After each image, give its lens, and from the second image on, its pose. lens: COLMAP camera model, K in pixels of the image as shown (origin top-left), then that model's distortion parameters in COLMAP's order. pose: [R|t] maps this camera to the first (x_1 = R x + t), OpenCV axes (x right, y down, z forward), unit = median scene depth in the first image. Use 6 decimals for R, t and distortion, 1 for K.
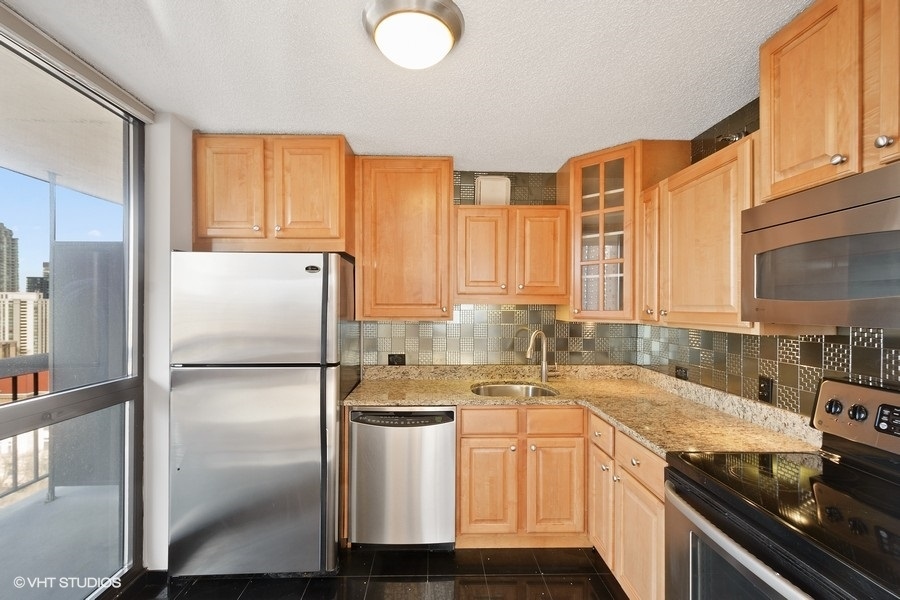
lens RADIAL K [[402.7, 0, 449.6], [0, 402.7, 304.6], [0, 0, 1]] dist [0.012014, -0.000437]
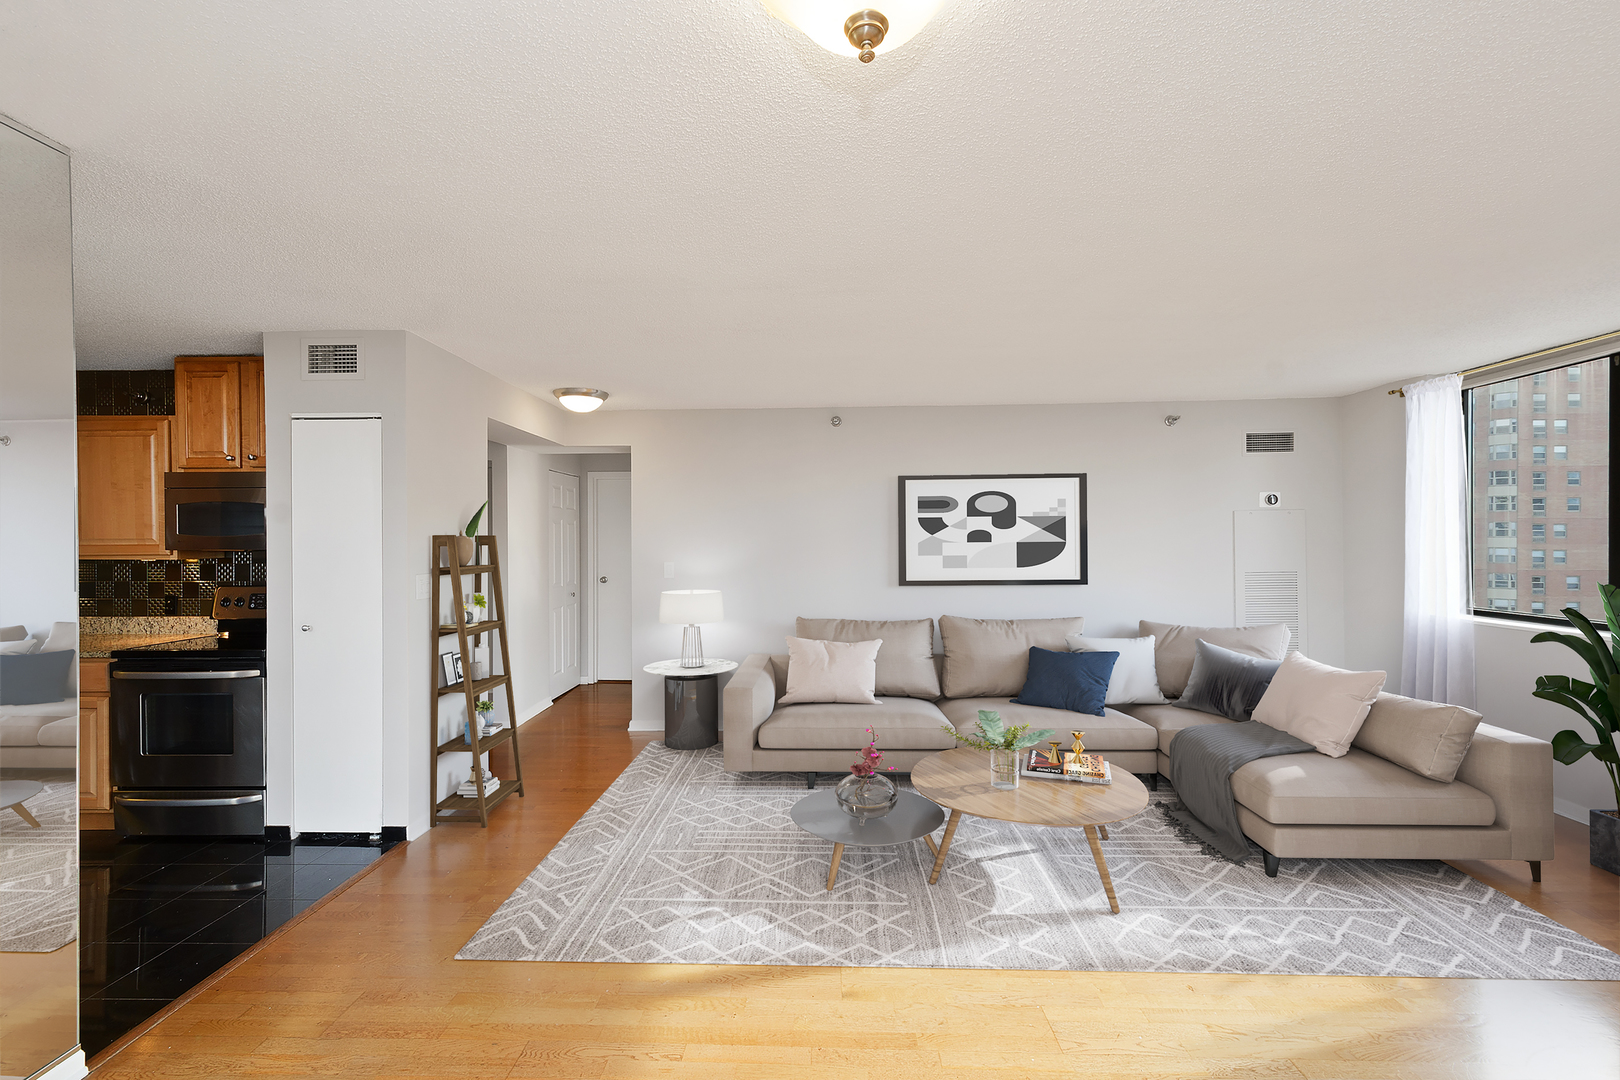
lens RADIAL K [[724.8, 0, 812.5], [0, 724.8, 546.6], [0, 0, 1]] dist [0.012014, -0.000437]
pose [[0.083105, -0.010521, 0.996485, -1.652258], [0.002412, 0.999943, 0.010357, 0.008508], [-0.996538, 0.001543, 0.083125, -1.475799]]
